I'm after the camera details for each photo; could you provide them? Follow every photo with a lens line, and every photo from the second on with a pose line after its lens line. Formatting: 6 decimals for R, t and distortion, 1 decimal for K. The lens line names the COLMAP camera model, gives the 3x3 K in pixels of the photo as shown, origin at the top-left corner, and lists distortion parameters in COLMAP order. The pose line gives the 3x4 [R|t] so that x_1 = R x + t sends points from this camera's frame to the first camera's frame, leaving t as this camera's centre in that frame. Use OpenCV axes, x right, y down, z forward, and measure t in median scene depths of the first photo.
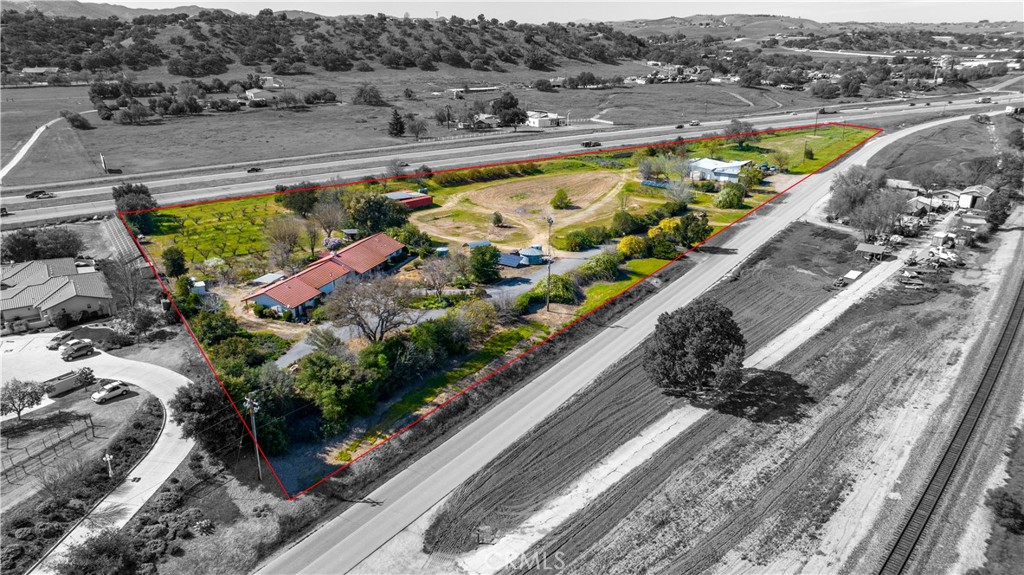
lens RADIAL K [[733.5, 0, 512.0], [0, 733.5, 287.5], [0, 0, 1]] dist [-0.028107, 0.037851]
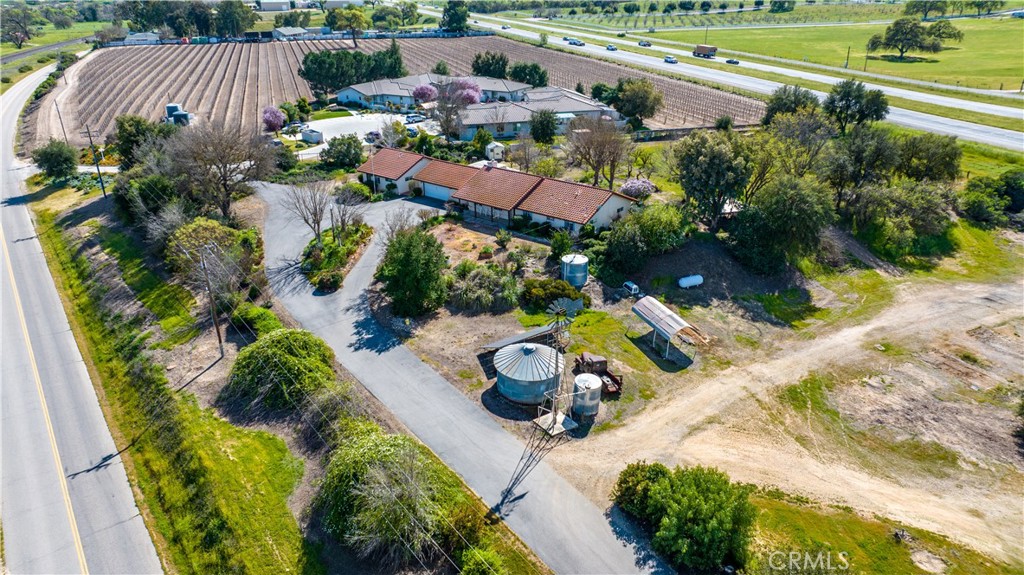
lens RADIAL K [[733.5, 0, 512.0], [0, 733.5, 287.5], [0, 0, 1]] dist [-0.028107, 0.037851]
pose [[-0.376935, 0.364792, -0.851379, 0.377567], [-0.265648, 0.837986, 0.476665, -0.291711], [0.887328, 0.405839, -0.218960, 1.269852]]
